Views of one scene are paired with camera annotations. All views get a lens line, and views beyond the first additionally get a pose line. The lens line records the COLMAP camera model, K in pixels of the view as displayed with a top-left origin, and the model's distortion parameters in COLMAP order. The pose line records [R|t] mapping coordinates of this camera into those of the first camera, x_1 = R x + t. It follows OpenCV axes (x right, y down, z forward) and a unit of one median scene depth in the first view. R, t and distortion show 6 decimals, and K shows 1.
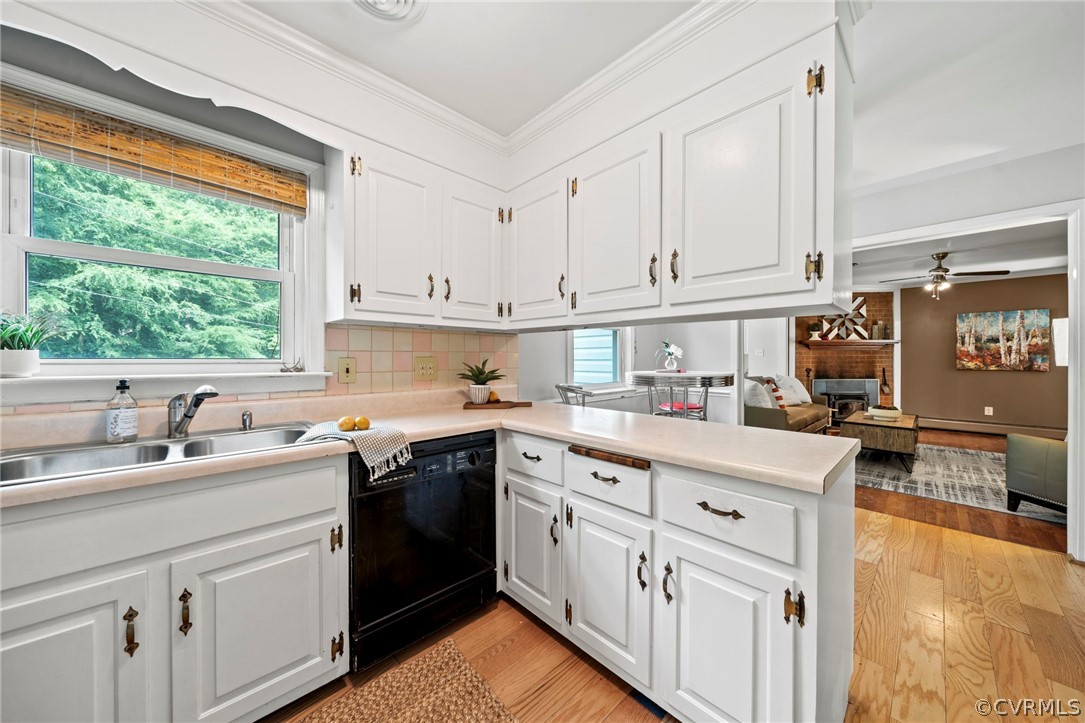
lens RADIAL K [[375.2, 0, 539.3], [0, 375.2, 359.0], [0, 0, 1]] dist [-0.002646, -0.000142]
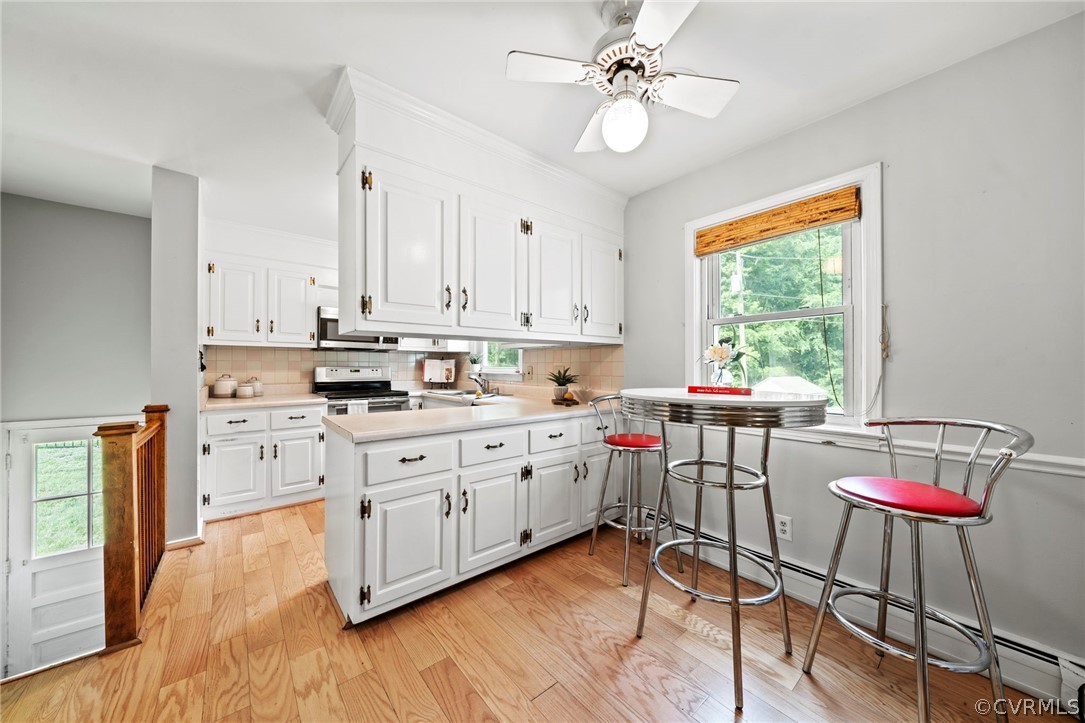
lens RADIAL K [[375.2, 0, 546.2], [0, 375.2, 365.3], [0, 0, 1]] dist [-0.002646, -0.000142]
pose [[-0.054984, -0.003128, -0.998482, 1.706883], [-0.006696, 0.999974, -0.002764, -0.003804], [0.998465, 0.006534, -0.055004, 1.425564]]
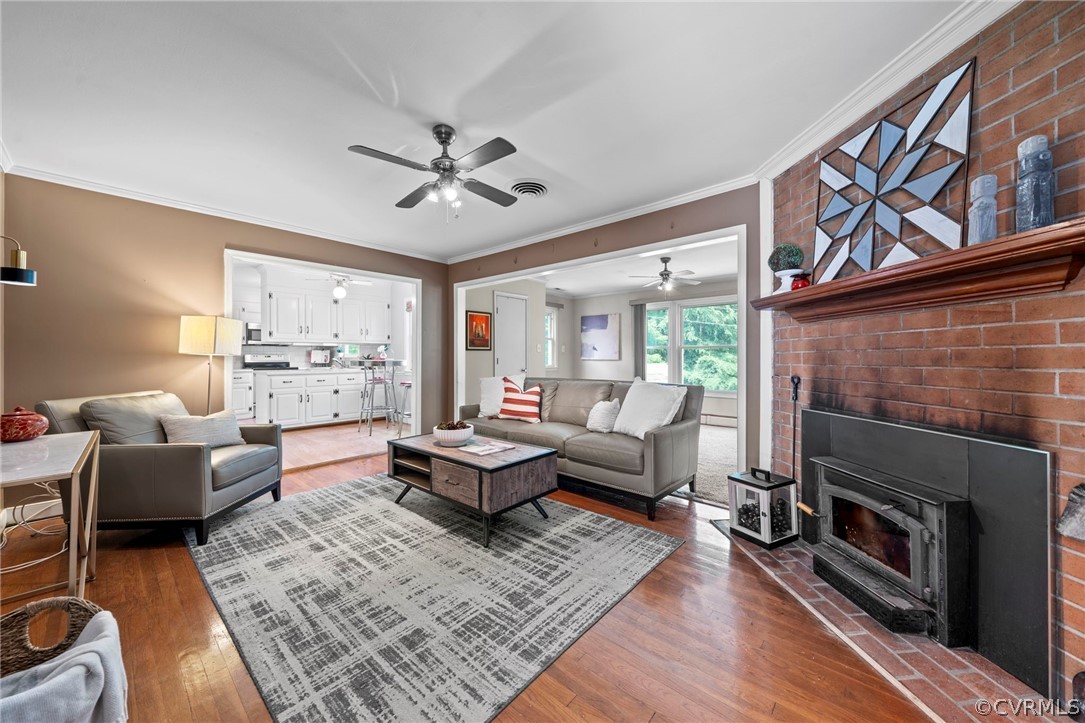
lens RADIAL K [[375.2, 0, 537.8], [0, 375.2, 355.7], [0, 0, 1]] dist [-0.002646, -0.000142]
pose [[0.094913, -0.000890, -0.995485, 4.258165], [-0.000705, 0.999999, -0.000961, 0.027480], [0.995485, 0.000794, 0.094913, 2.926326]]
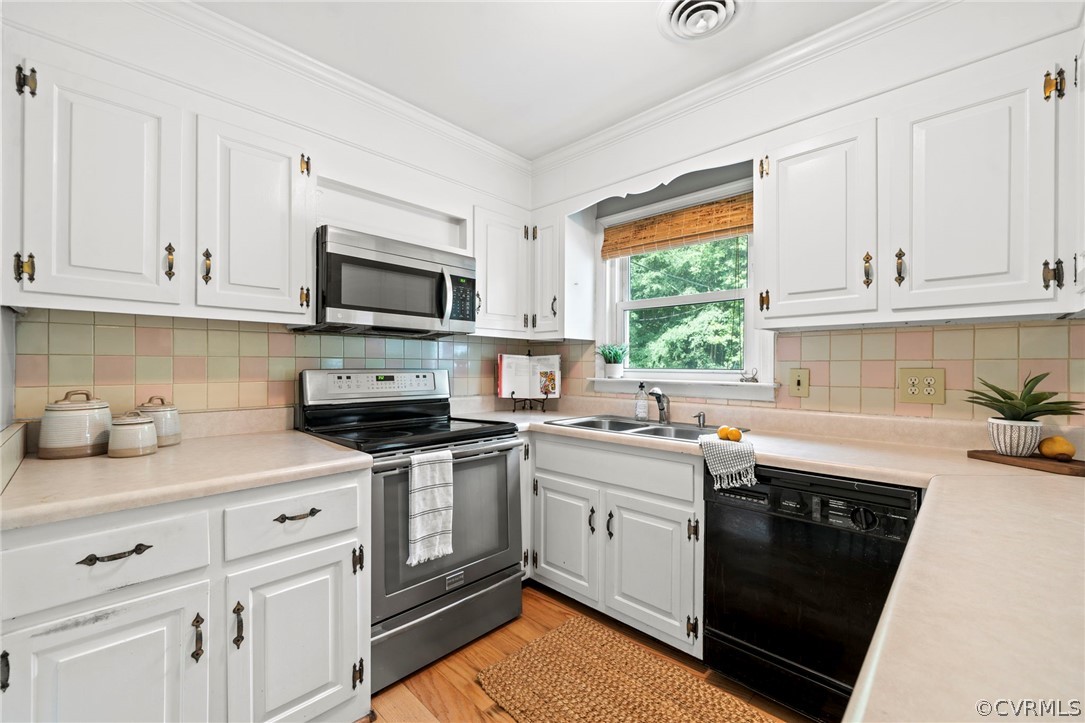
lens RADIAL K [[444.7, 0, 544.9], [0, 444.7, 366.7], [0, 0, 1]] dist [-0.001847, 0.000690]
pose [[0.042623, 0.000491, -0.999091, 0.632289], [-0.006913, 0.999976, 0.000196, -0.004870], [0.999067, 0.006898, 0.042625, 0.411989]]
